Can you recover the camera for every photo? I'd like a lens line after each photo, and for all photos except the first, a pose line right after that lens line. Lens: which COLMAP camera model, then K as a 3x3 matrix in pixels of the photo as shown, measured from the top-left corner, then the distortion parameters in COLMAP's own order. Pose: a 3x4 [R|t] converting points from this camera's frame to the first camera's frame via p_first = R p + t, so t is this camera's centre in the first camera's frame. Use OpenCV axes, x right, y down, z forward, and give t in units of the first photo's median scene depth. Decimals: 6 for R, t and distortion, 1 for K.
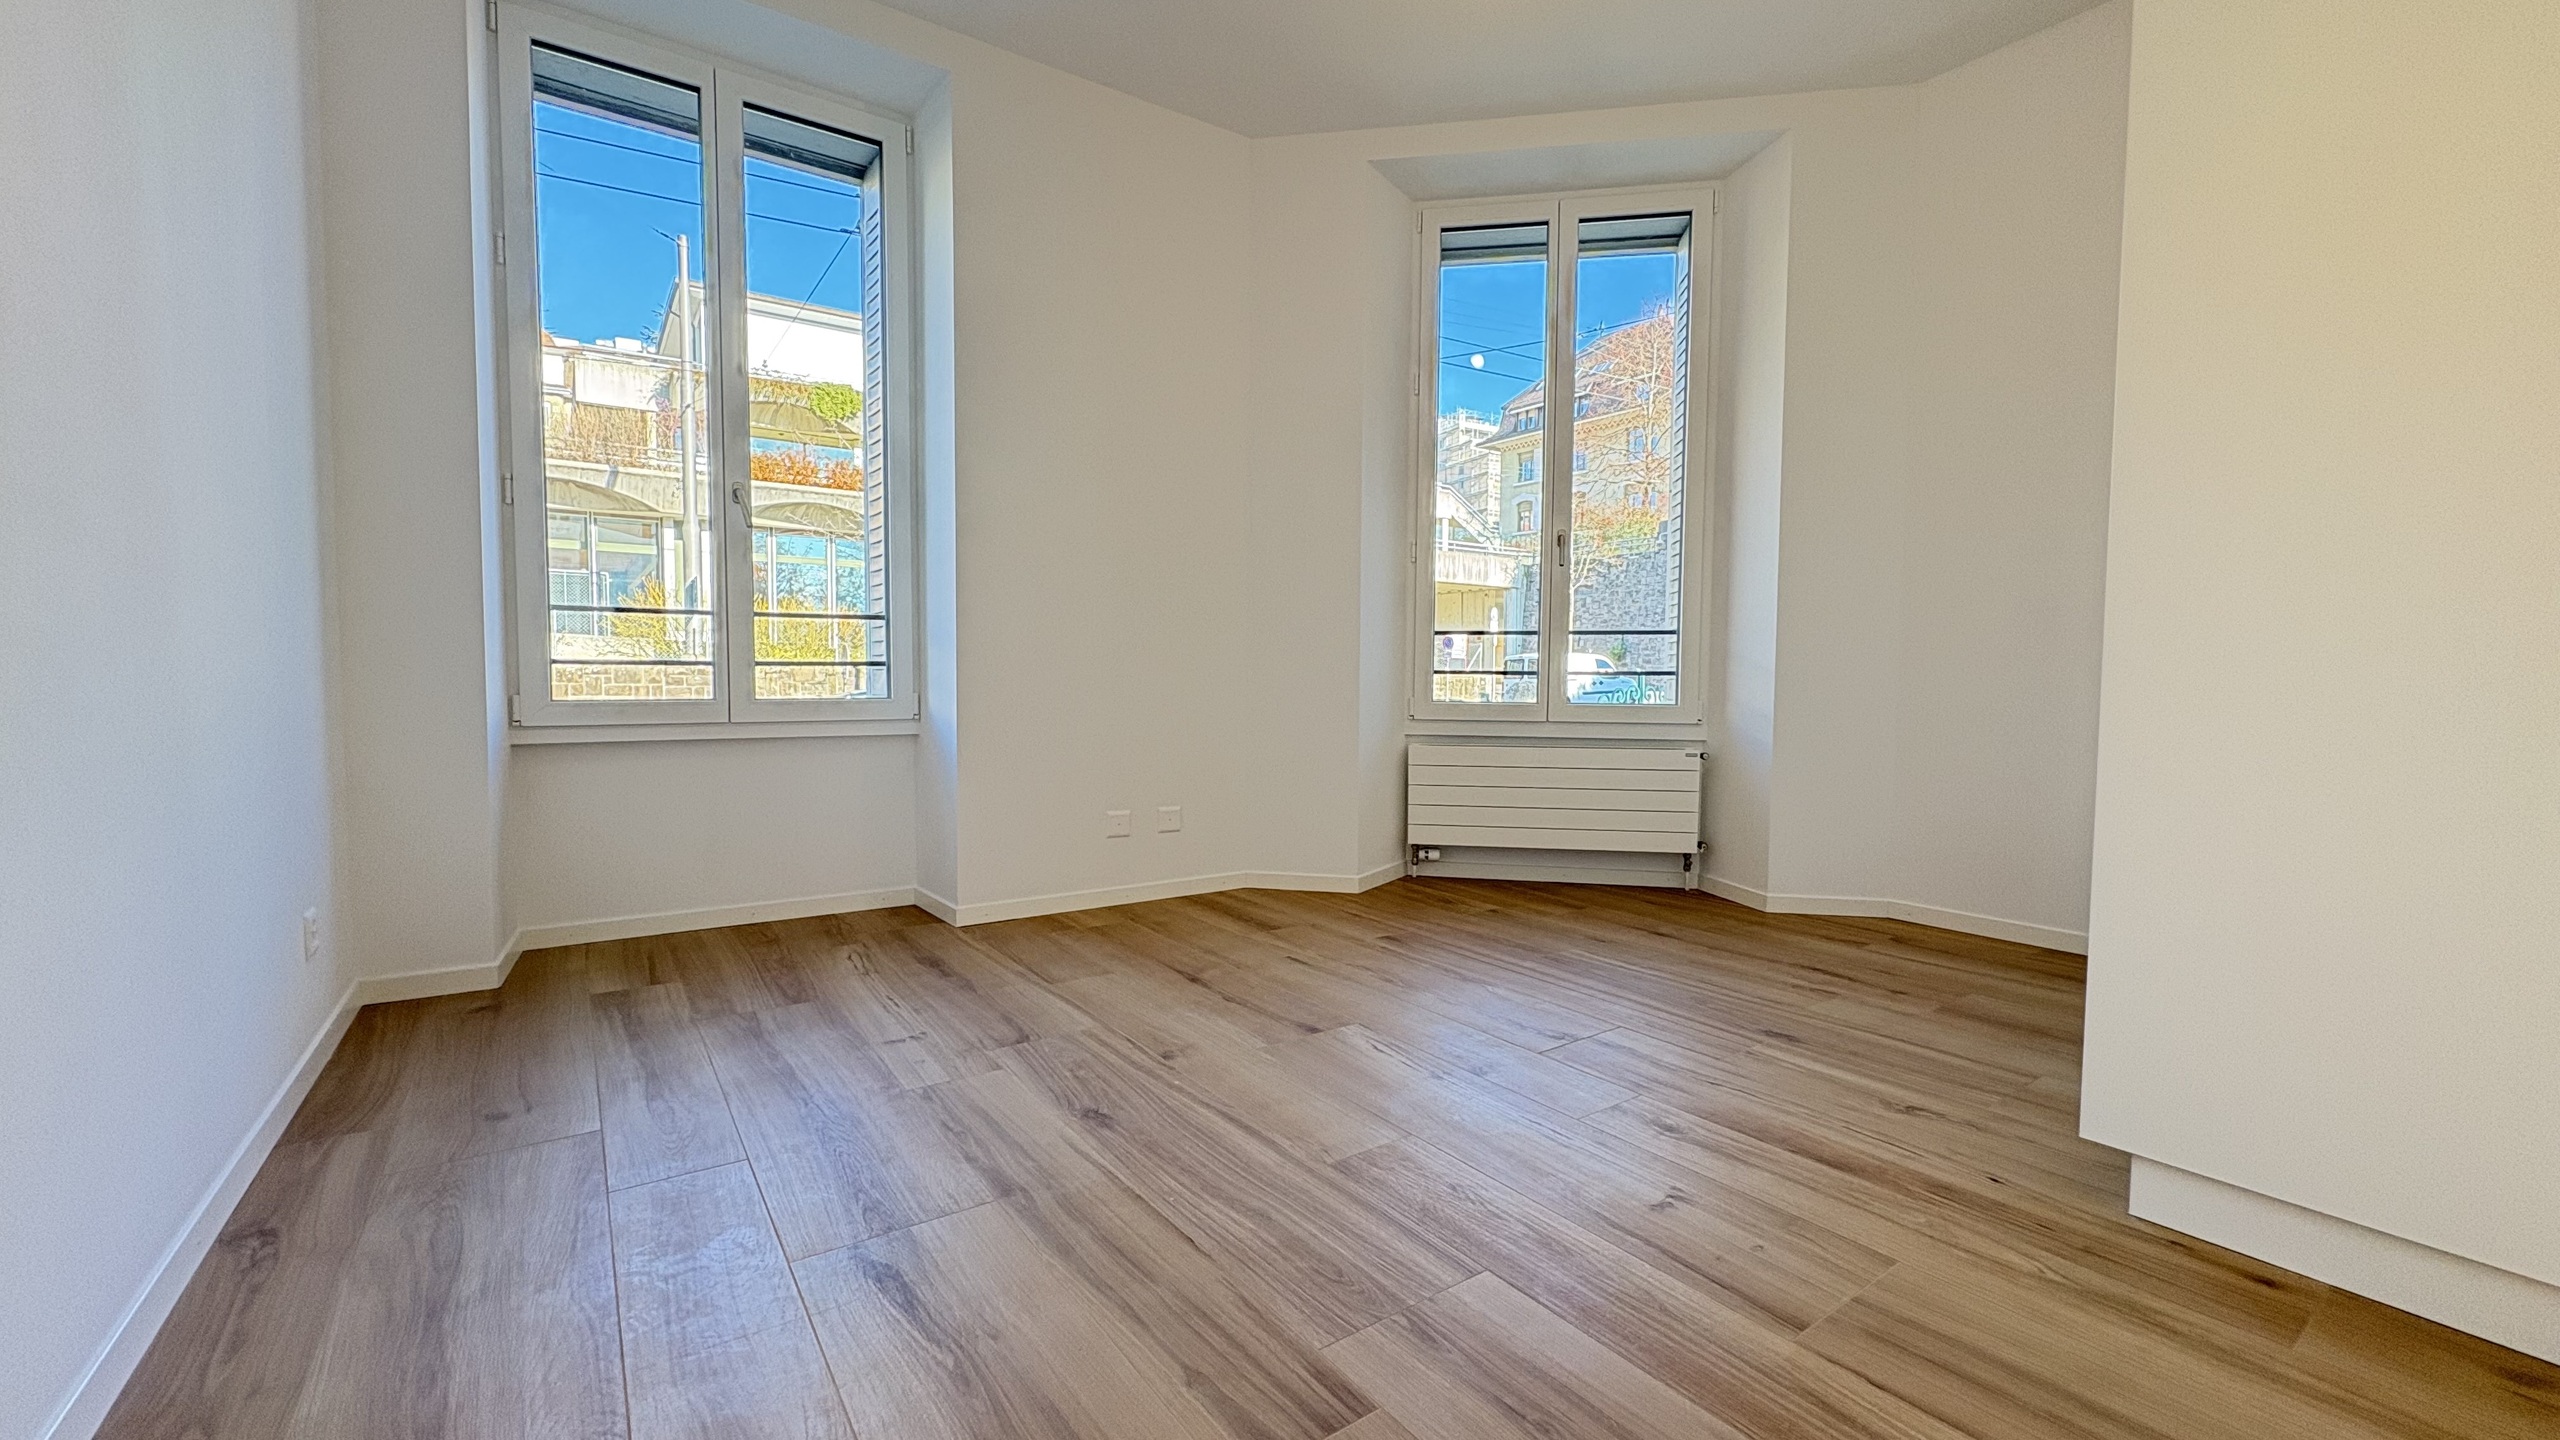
lens RADIAL K [[1006.6, 0, 1284.8], [0, 1006.6, 722.4], [0, 0, 1]] dist [-0.000894, 0.000143]
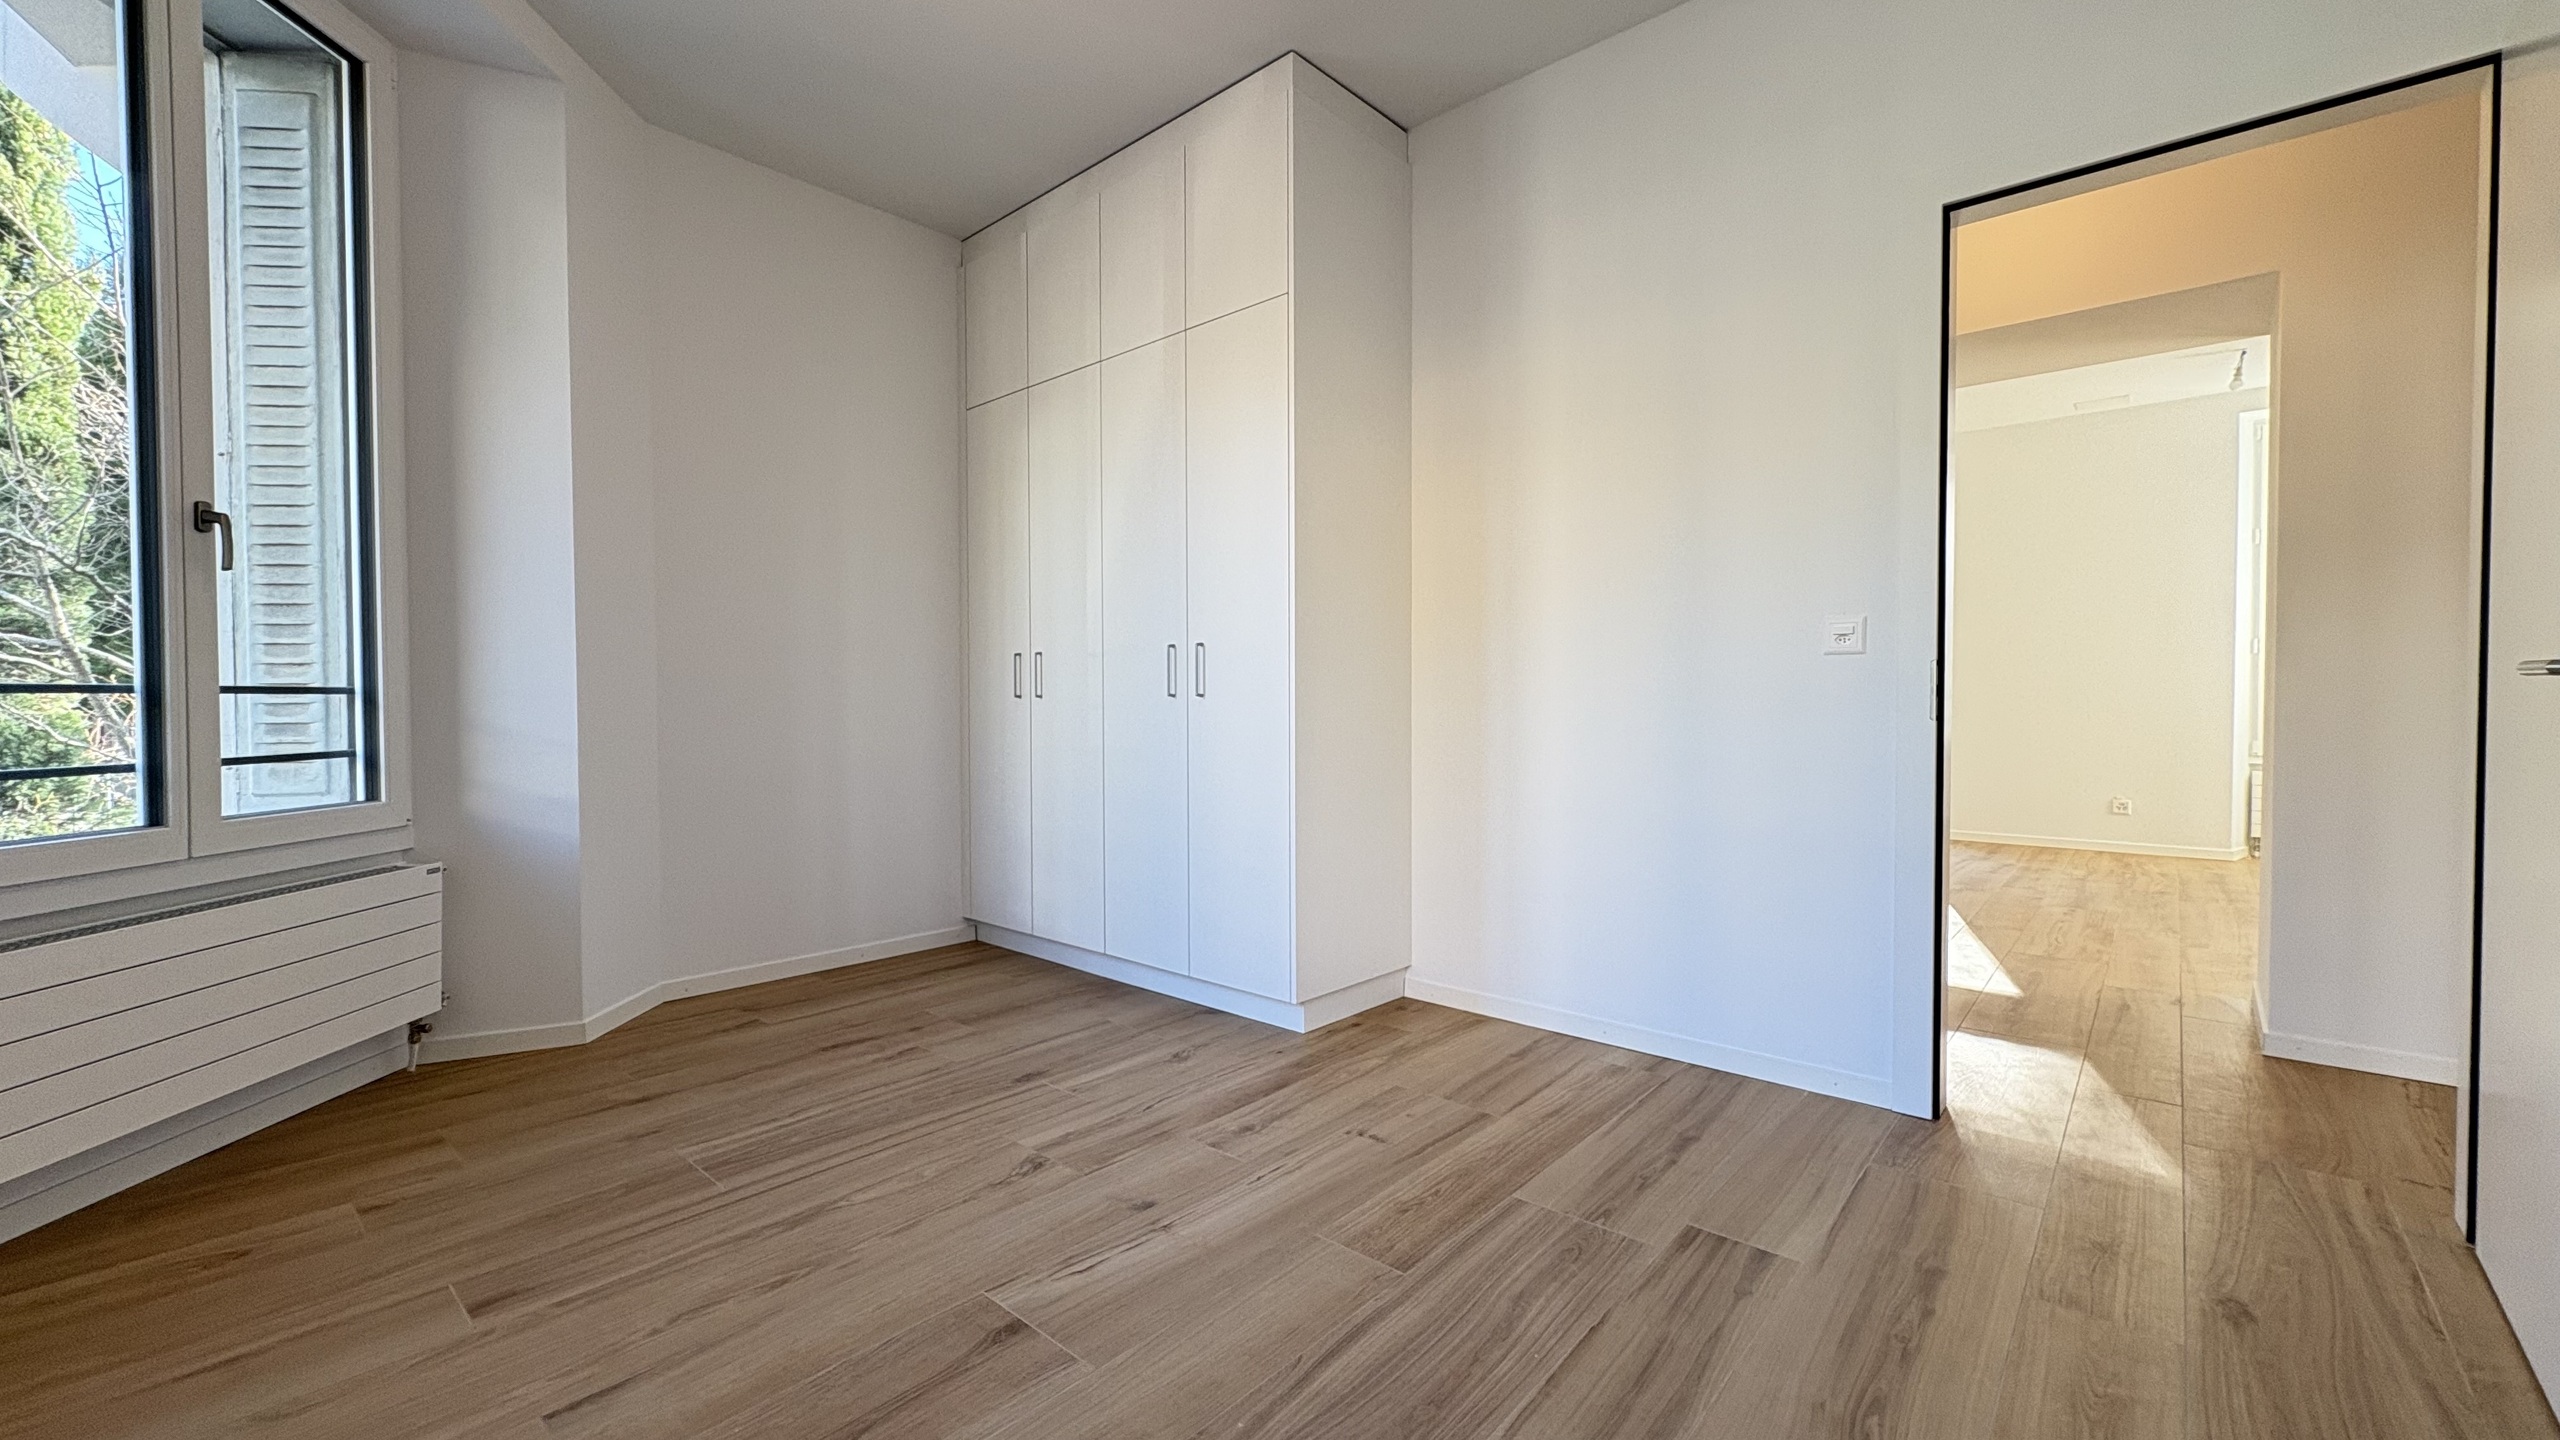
lens RADIAL K [[1006.6, 0, 1284.8], [0, 1006.6, 722.4], [0, 0, 1]] dist [-0.000894, 0.000143]
pose [[-0.219250, -0.028218, 0.975261, -0.574458], [0.049659, 0.997963, 0.040039, -0.099261], [-0.974404, 0.057209, -0.217402, 0.837745]]
